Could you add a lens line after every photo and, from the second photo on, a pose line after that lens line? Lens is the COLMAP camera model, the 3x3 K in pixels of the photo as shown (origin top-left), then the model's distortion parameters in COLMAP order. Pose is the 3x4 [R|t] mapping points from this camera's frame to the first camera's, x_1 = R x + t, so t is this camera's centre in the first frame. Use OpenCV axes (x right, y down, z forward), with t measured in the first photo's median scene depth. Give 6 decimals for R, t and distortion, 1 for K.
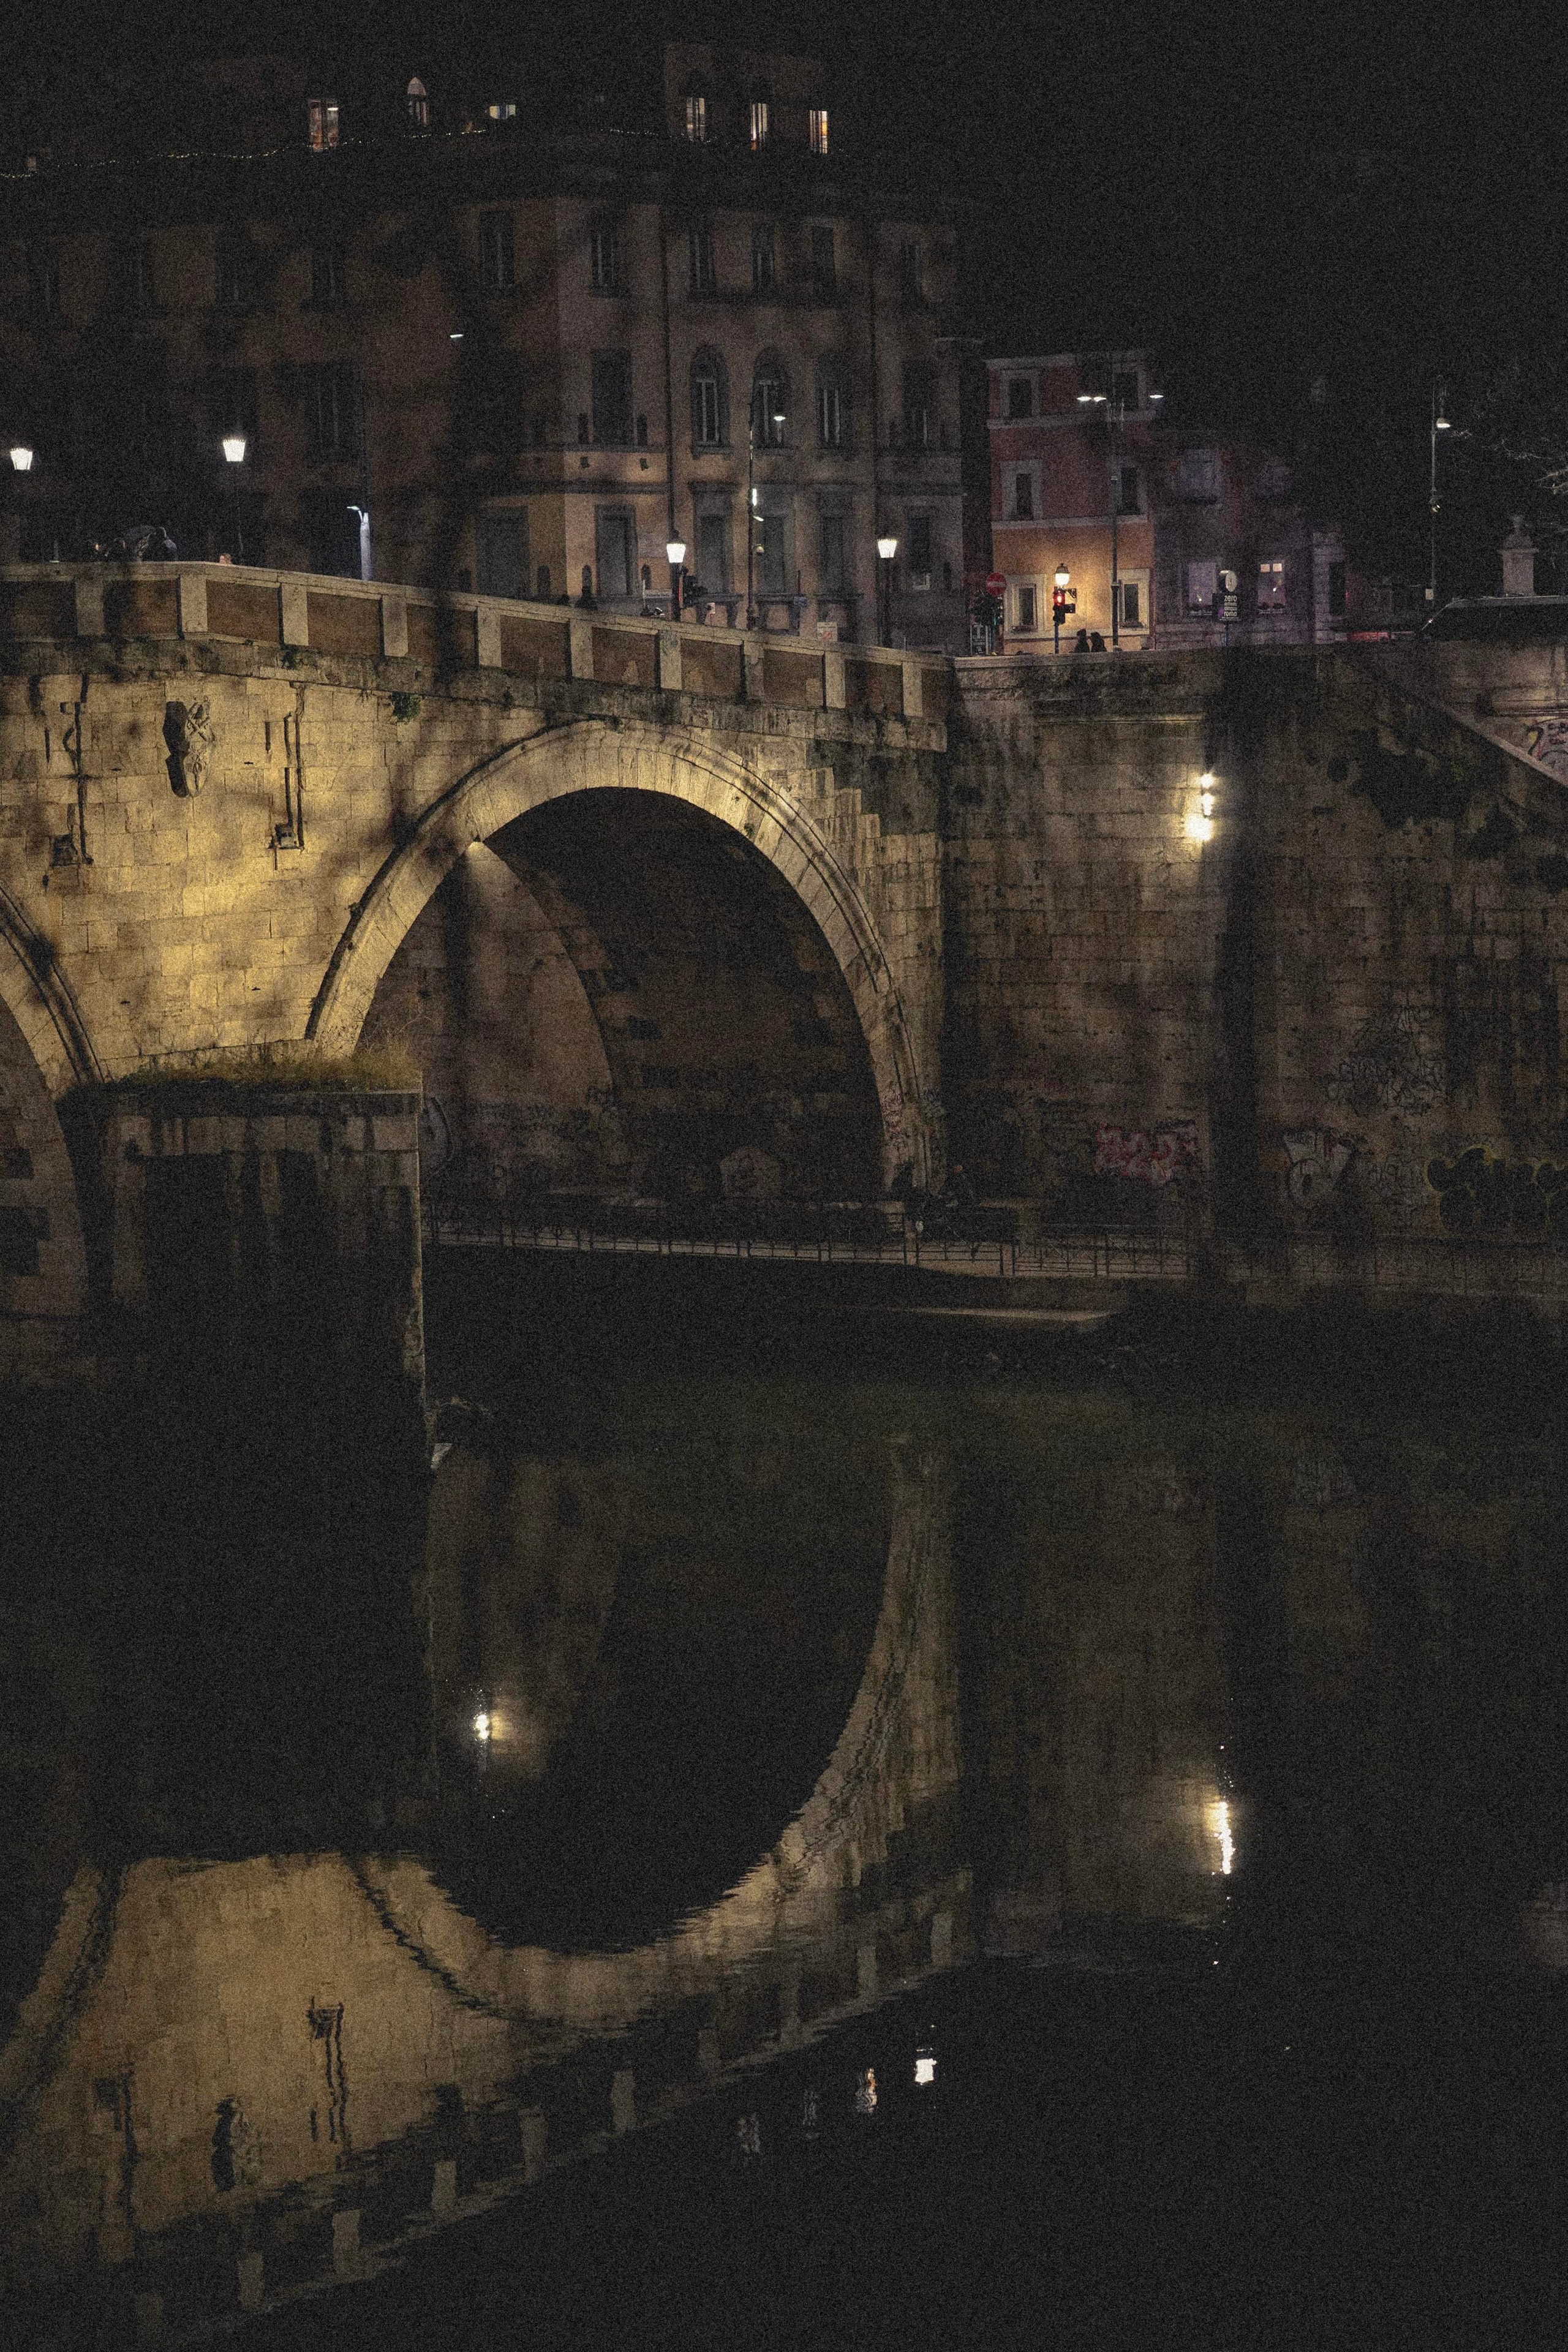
lens RADIAL K [[5977.3, 0, 784.4], [0, 5977.3, 1130.7], [0, 0, 1]] dist [0.196120, -0.455929]
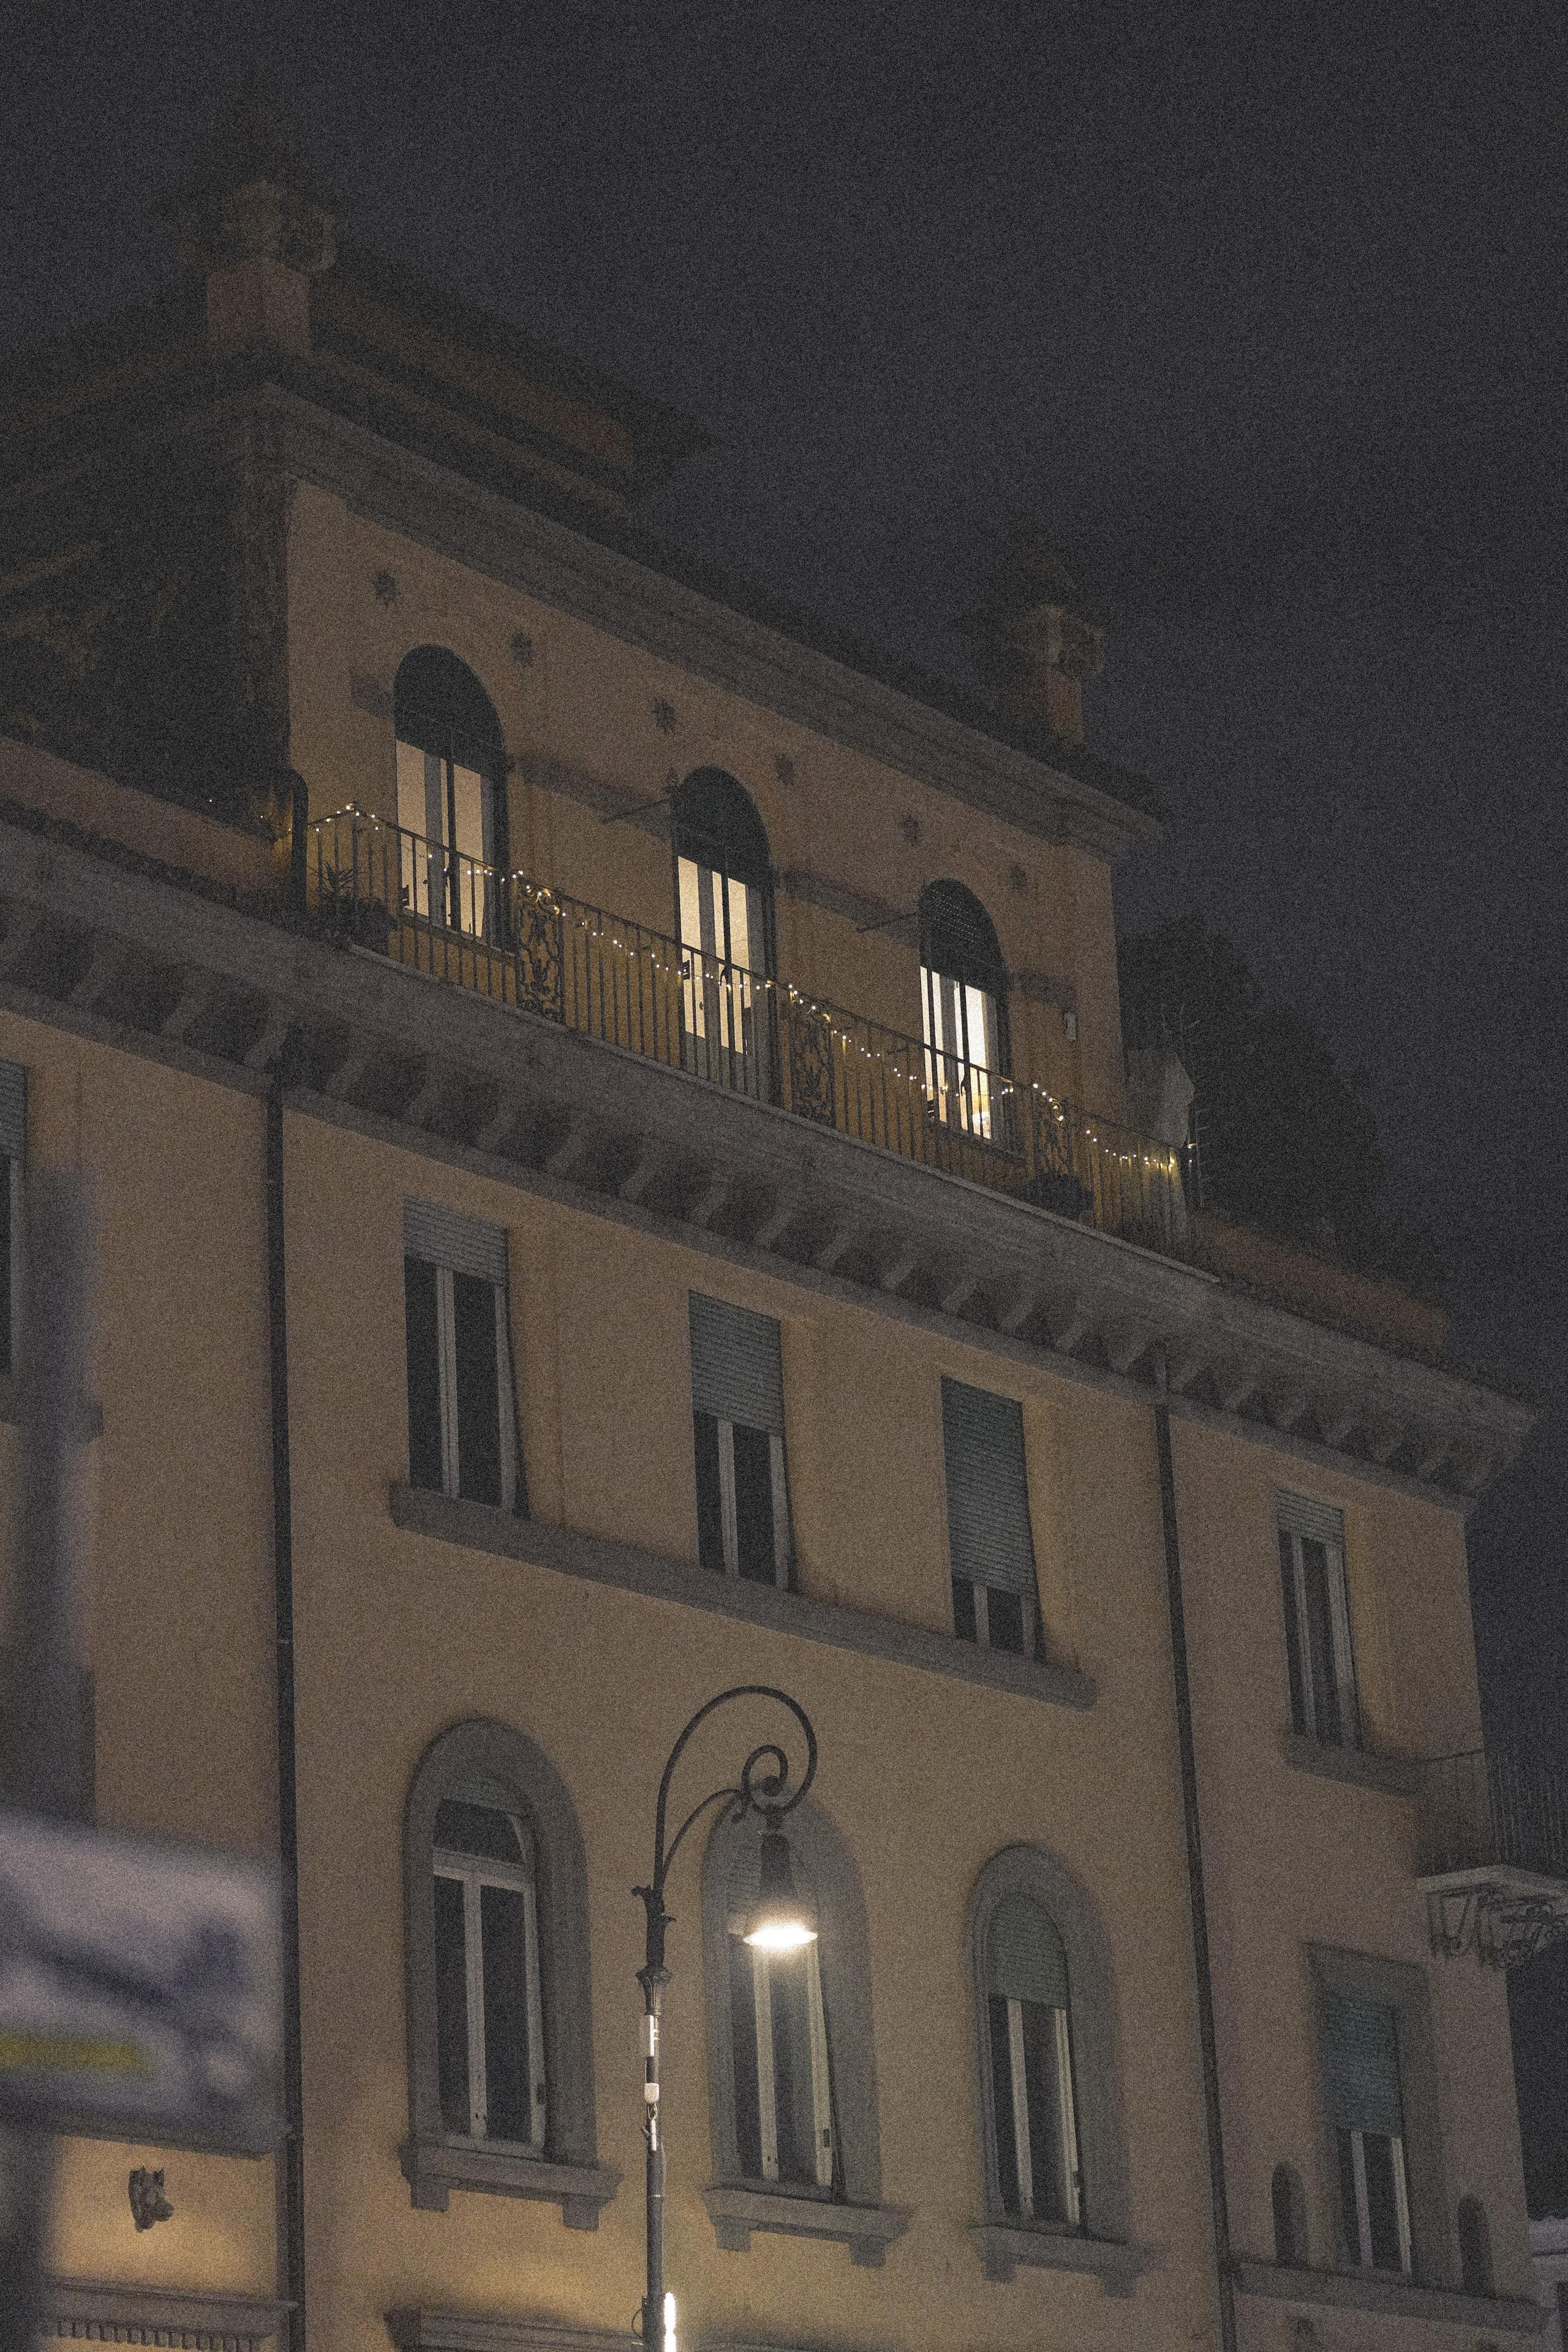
lens RADIAL K [[5730.3, 0, 784.0], [0, 5730.3, 1176.0], [0, 0, 1]] dist [0.106715, 0.117925]
pose [[0.999031, -0.030800, -0.031446, 0.006075], [0.016243, 0.921954, -0.386960, -0.065121], [0.040910, 0.386074, 0.921560, 0.791640]]
